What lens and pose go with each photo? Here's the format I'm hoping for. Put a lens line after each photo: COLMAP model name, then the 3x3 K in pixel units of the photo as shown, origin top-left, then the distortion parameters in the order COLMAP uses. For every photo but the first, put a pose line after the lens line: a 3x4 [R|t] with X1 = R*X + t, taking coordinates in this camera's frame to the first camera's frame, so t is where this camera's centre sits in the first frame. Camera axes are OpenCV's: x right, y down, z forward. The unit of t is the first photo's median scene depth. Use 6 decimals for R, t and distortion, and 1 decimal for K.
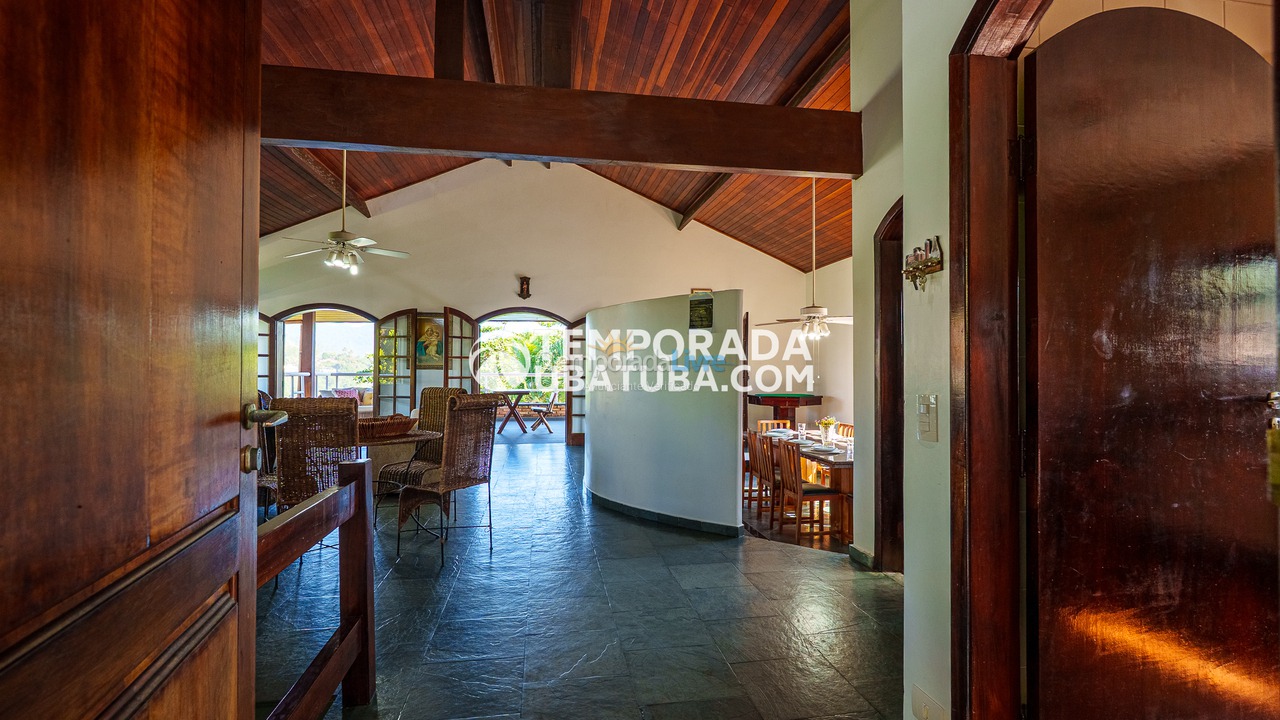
lens RADIAL K [[588.7, 0, 635.7], [0, 588.7, 365.4], [0, 0, 1]] dist [-0.014324, 0.003038]
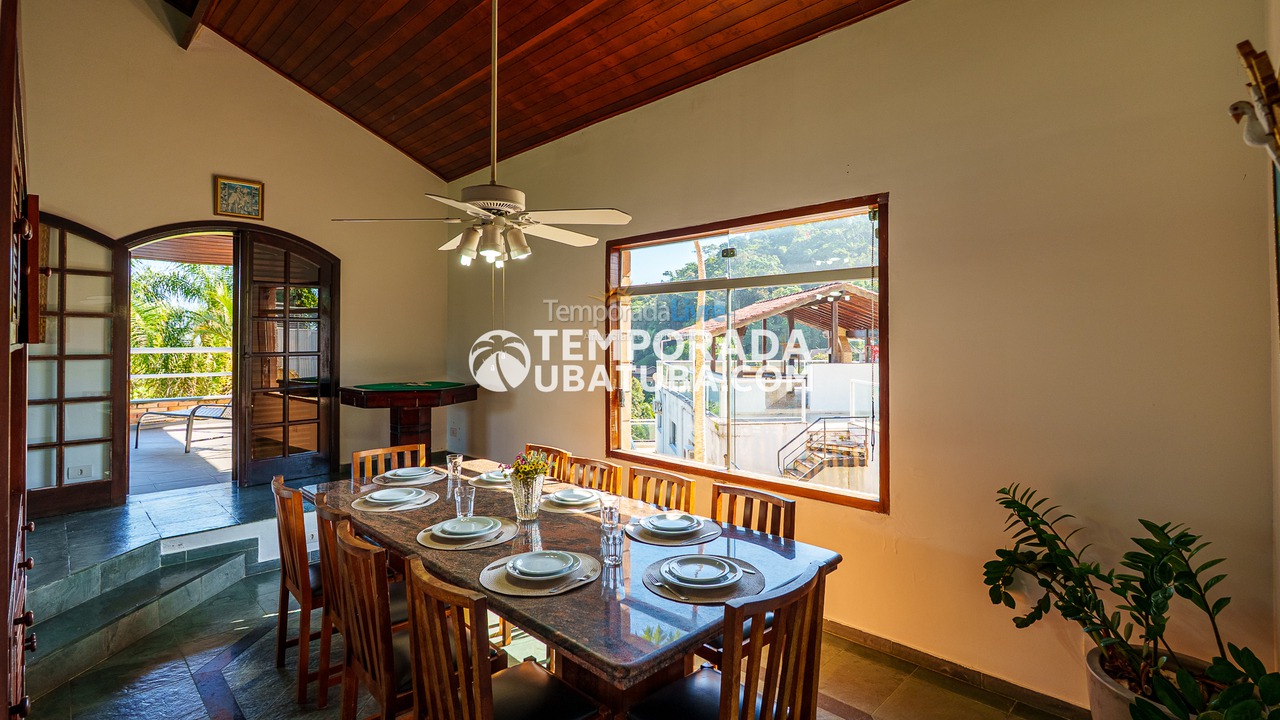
lens RADIAL K [[588.7, 0, 647.2], [0, 588.7, 340.0], [0, 0, 1]] dist [-0.014324, 0.003038]
pose [[0.800245, 0.003876, 0.599661, 0.103077], [-0.004939, 0.999988, 0.000126, 0.005355], [-0.599653, -0.003062, 0.800254, 0.441301]]
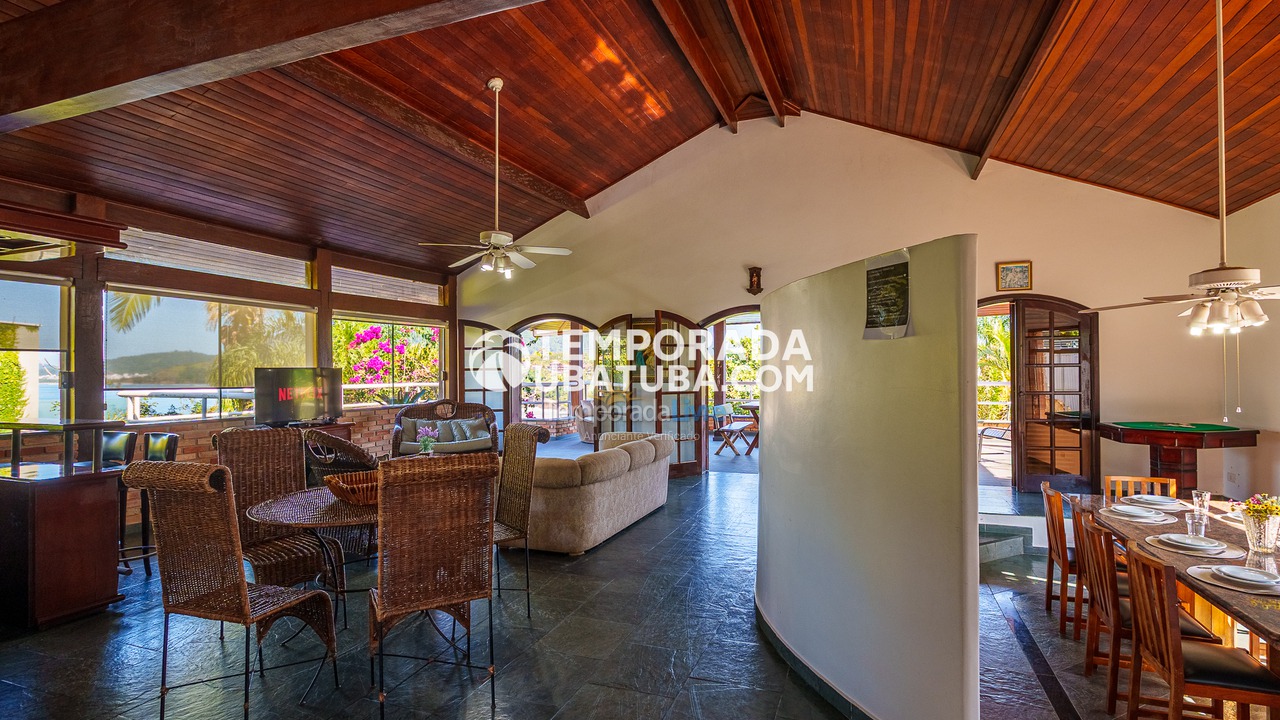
lens RADIAL K [[588.7, 0, 657.7], [0, 588.7, 366.7], [0, 0, 1]] dist [-0.014324, 0.003038]
pose [[0.874094, -0.010344, -0.485647, 0.089906], [0.011173, 0.999937, -0.001189, -0.015983], [0.485628, -0.004387, 0.874154, 0.246633]]
